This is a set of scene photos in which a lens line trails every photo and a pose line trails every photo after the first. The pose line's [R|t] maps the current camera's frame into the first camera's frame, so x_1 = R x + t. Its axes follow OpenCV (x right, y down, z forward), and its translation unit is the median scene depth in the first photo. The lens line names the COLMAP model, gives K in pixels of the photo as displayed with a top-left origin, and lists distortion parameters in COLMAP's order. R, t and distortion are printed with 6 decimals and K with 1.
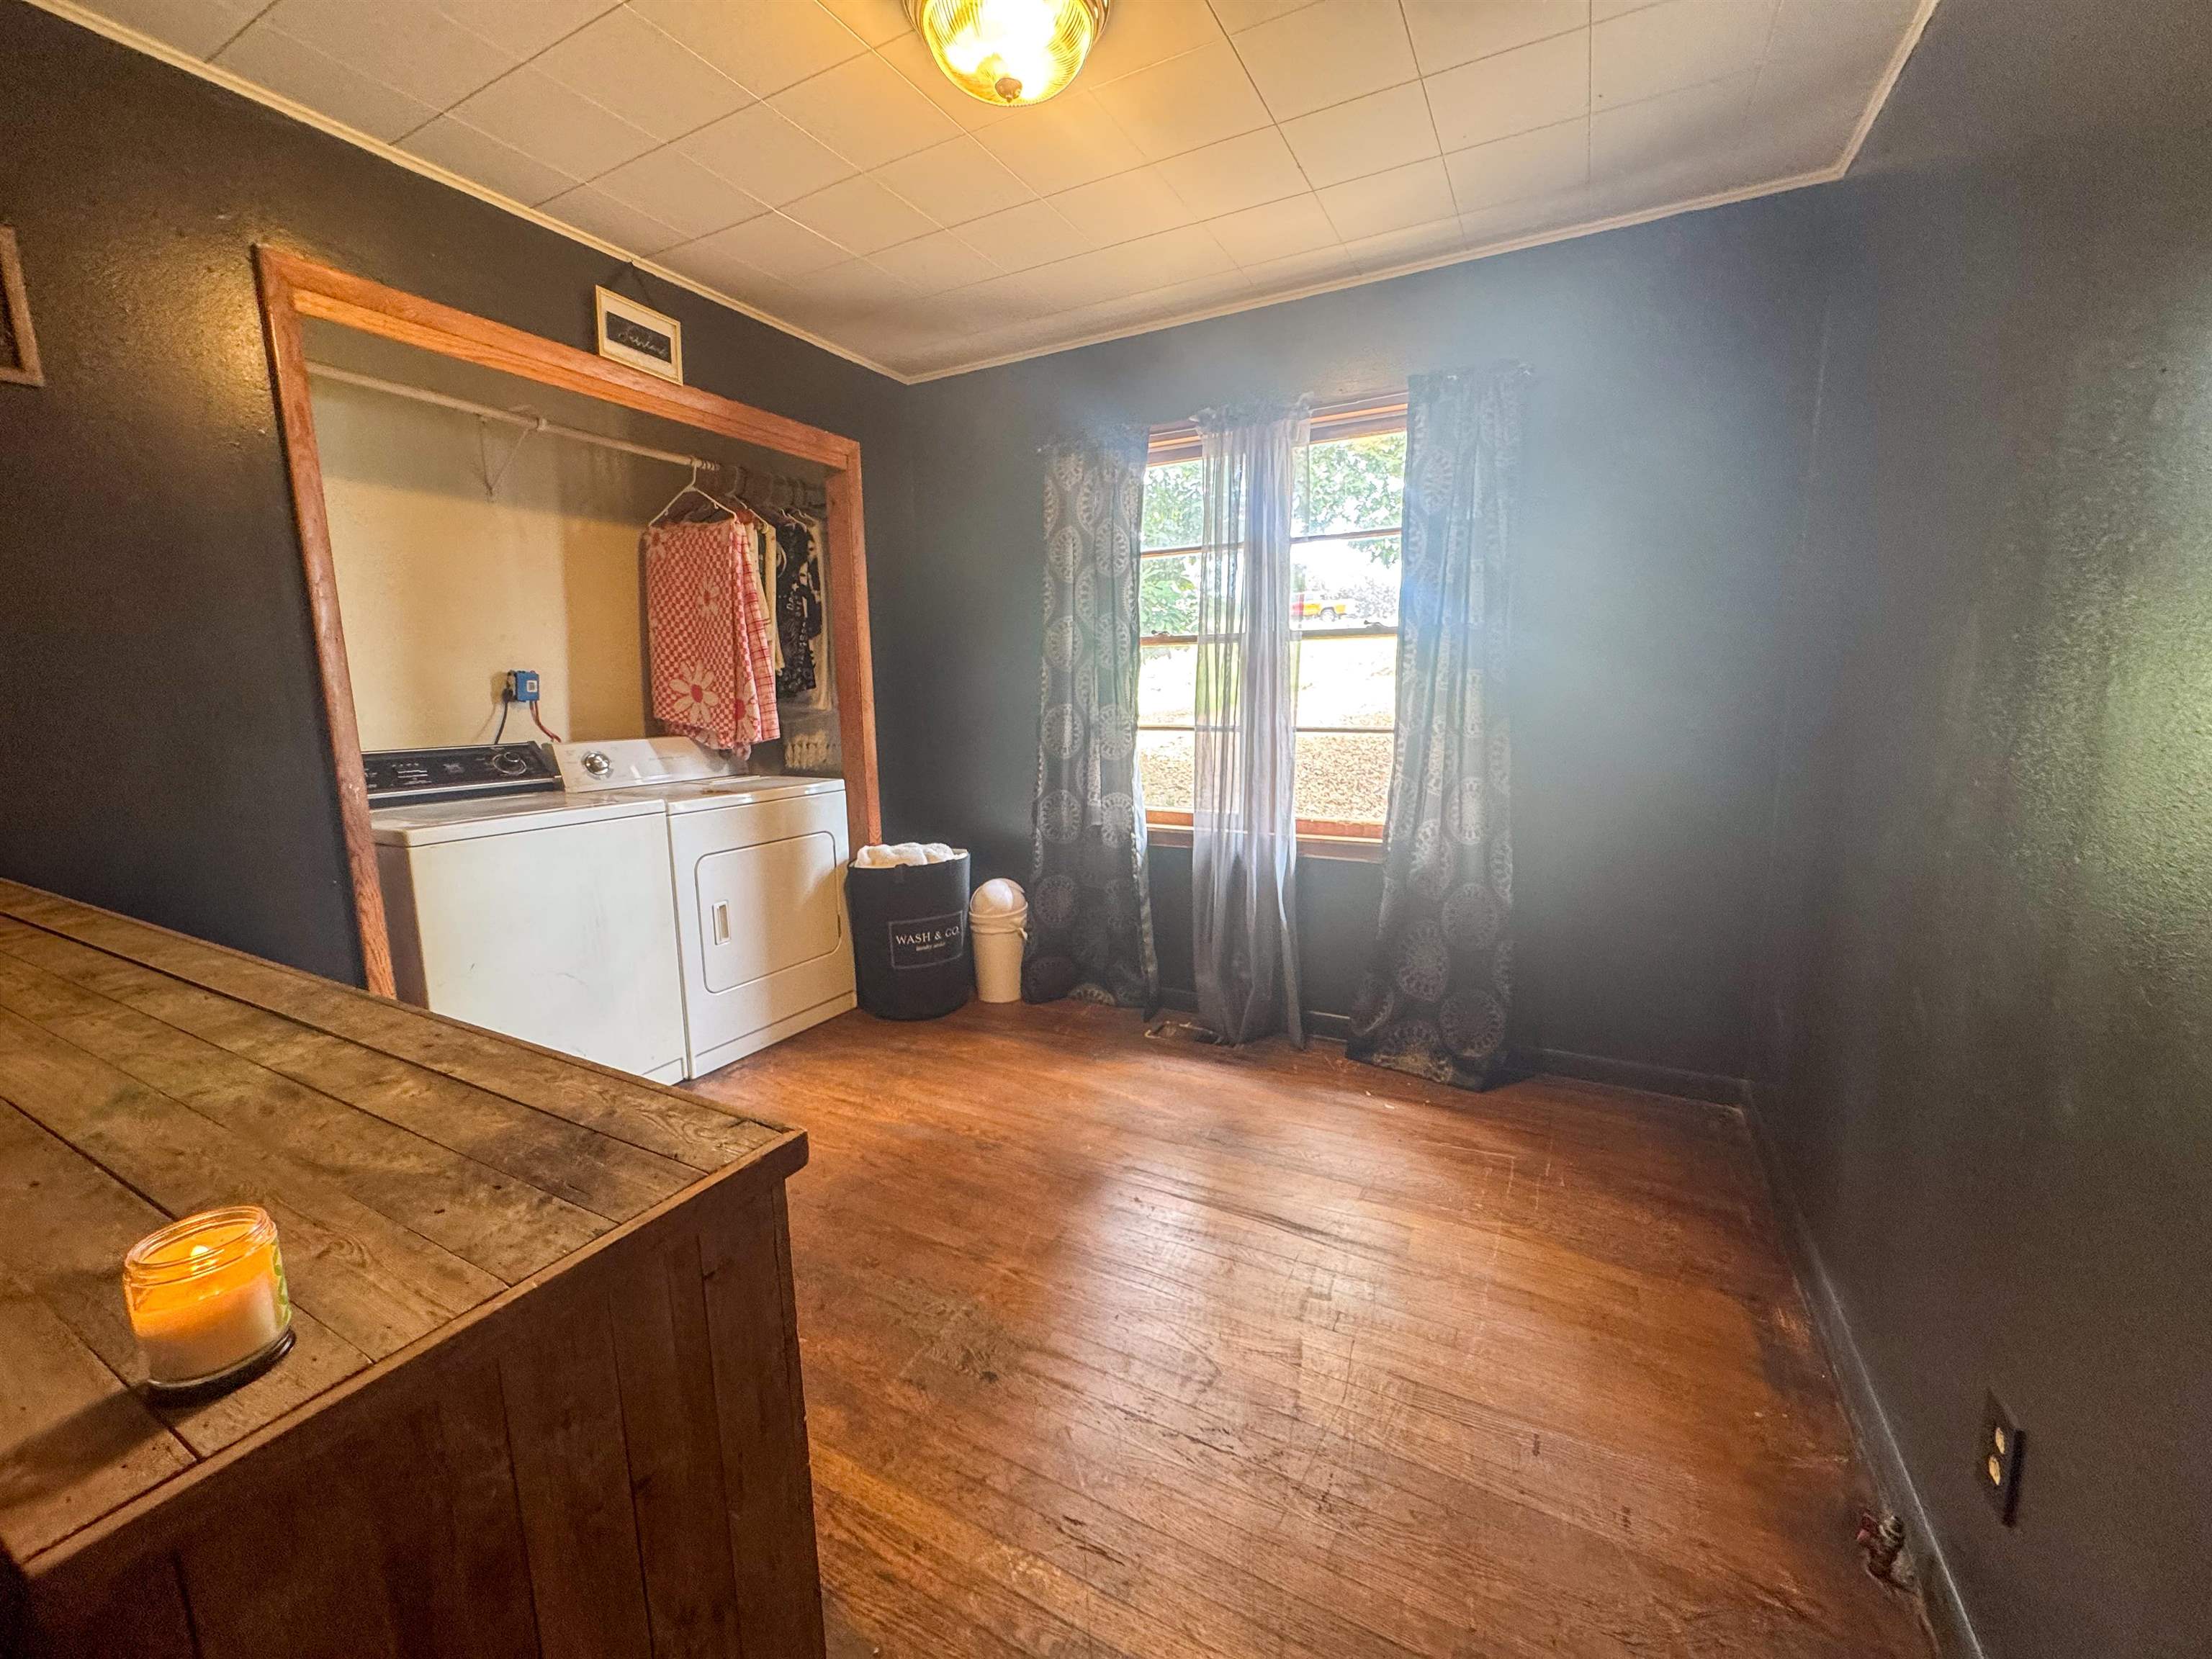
lens RADIAL K [[888.0, 0, 1106.0], [0, 888.0, 829.5], [0, 0, 1]] dist [-0.002675, -0.000165]
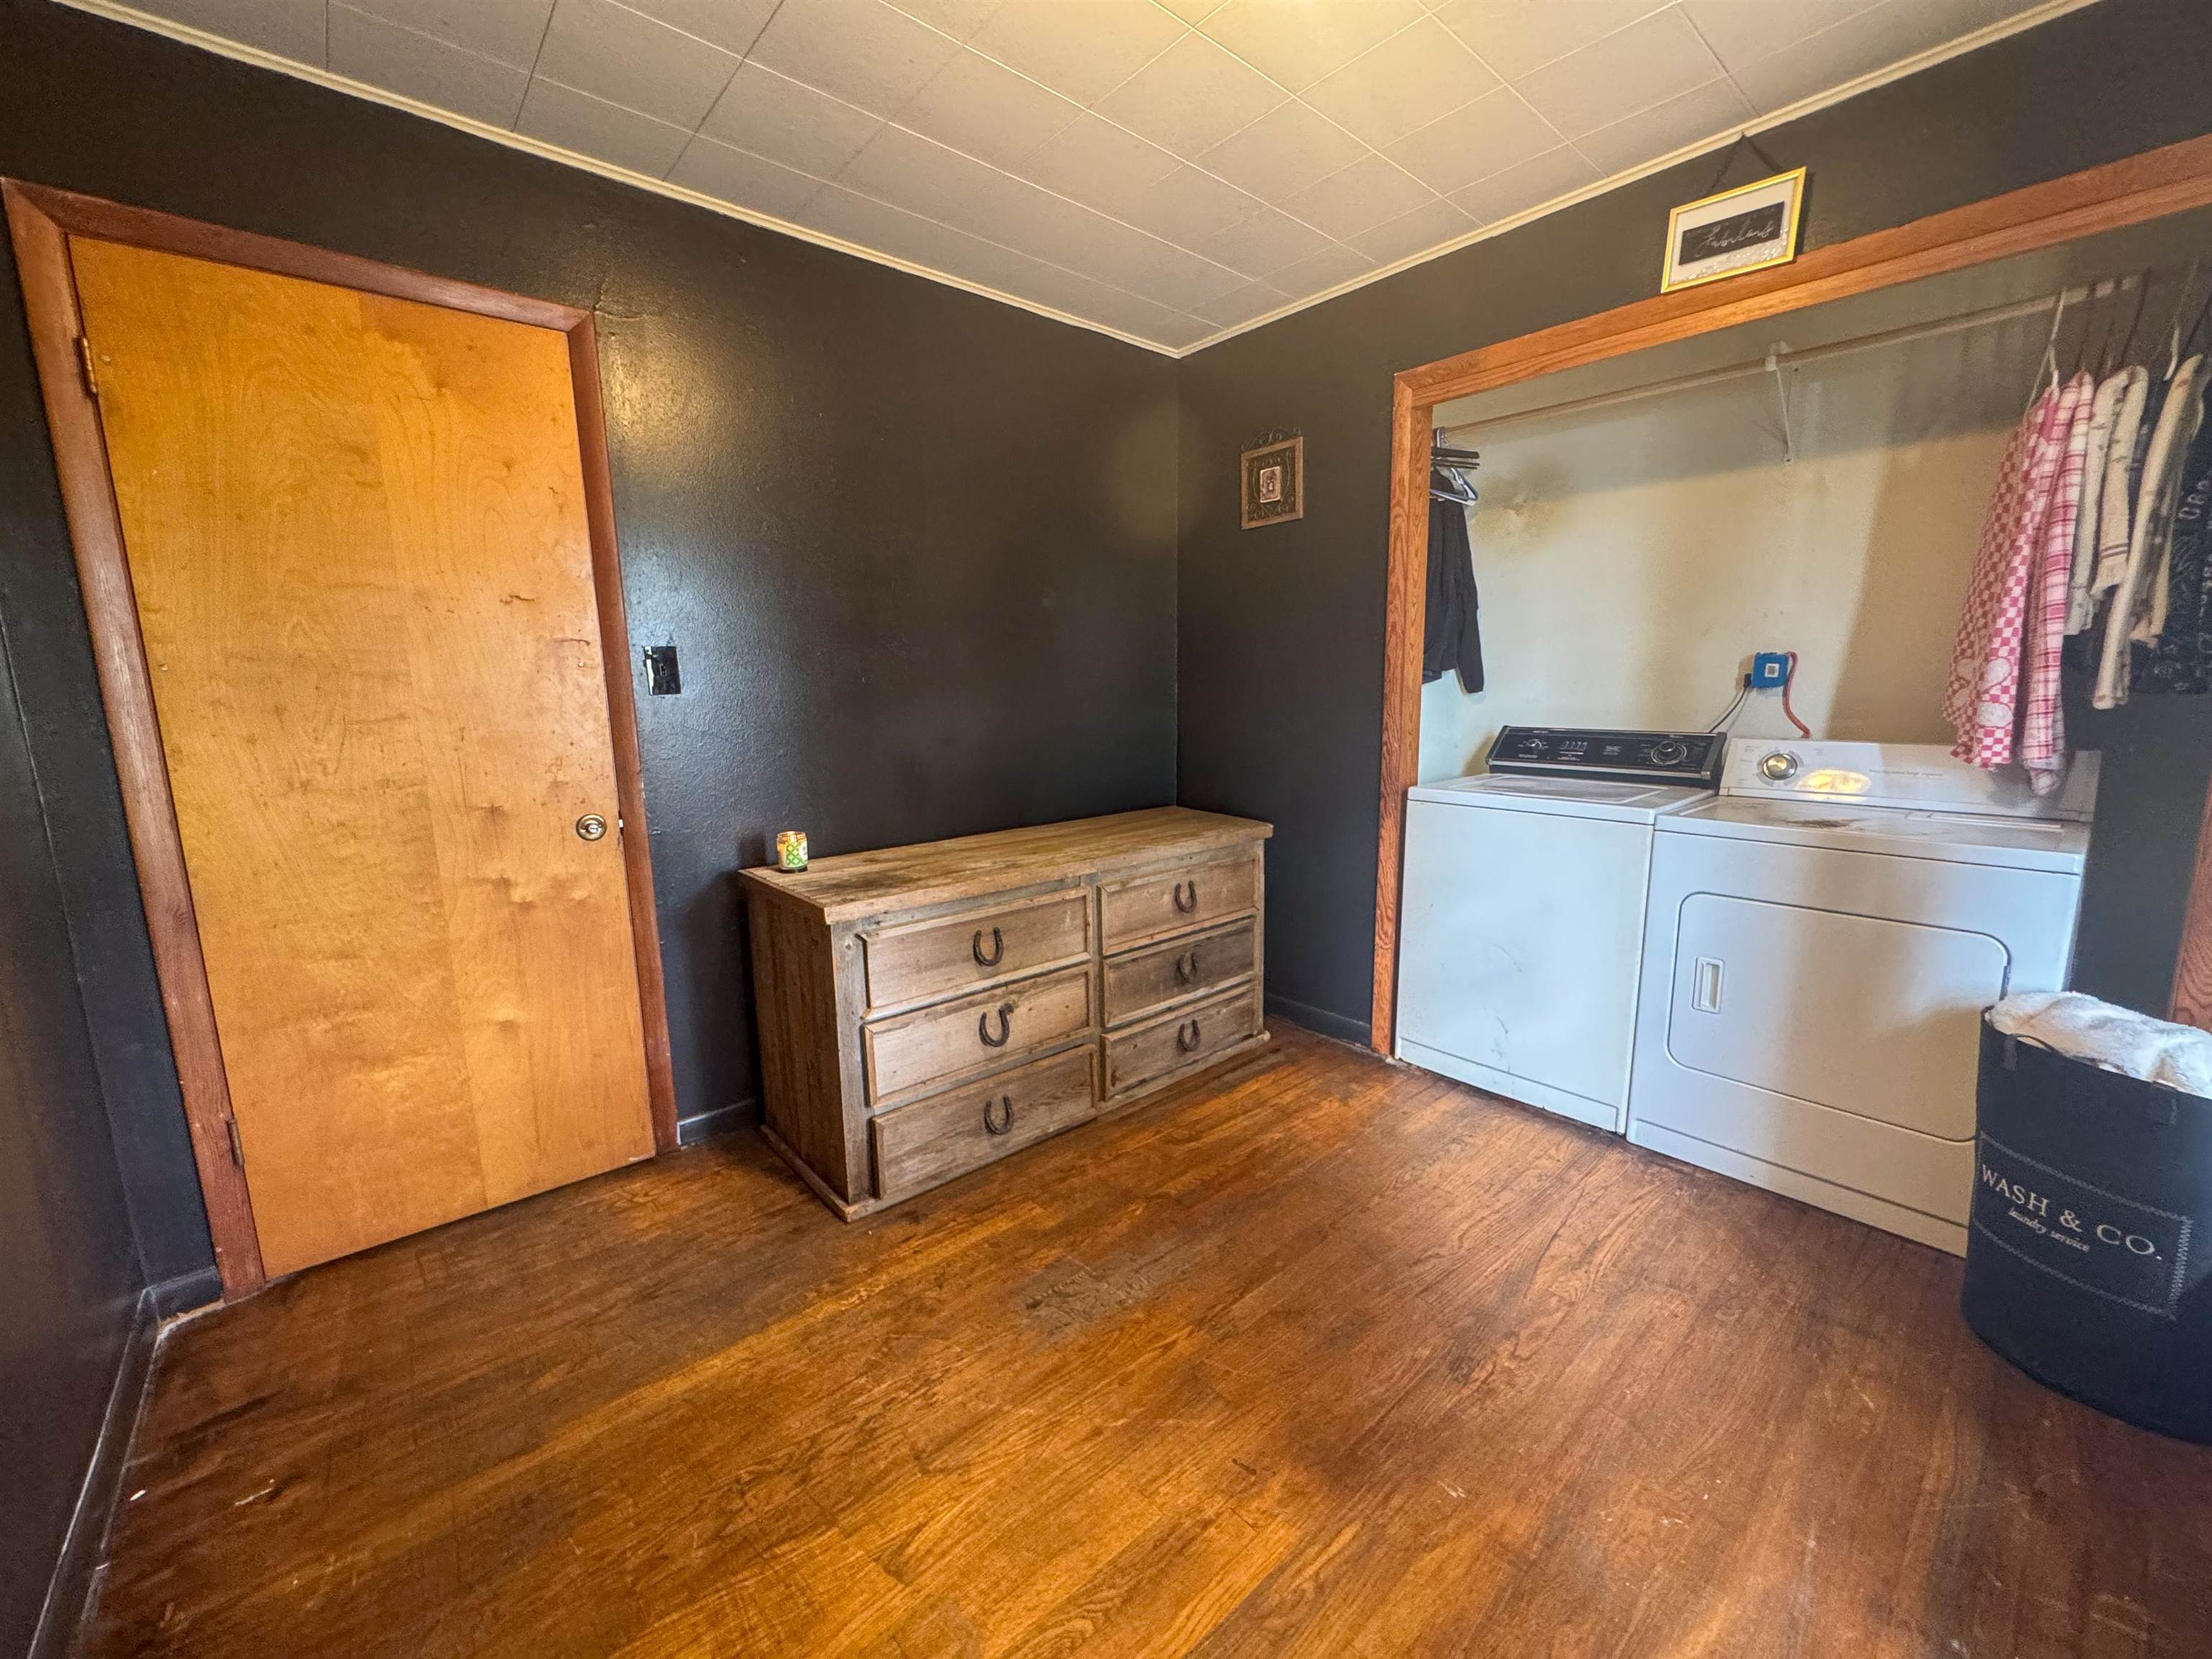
lens RADIAL K [[888.0, 0, 1106.0], [0, 888.0, 829.5], [0, 0, 1]] dist [-0.002675, -0.000165]
pose [[-0.355512, 0.172029, -0.918704, 0.437649], [-0.131805, 0.963867, 0.231491, -0.134750], [0.925332, 0.203388, -0.319992, 0.753359]]
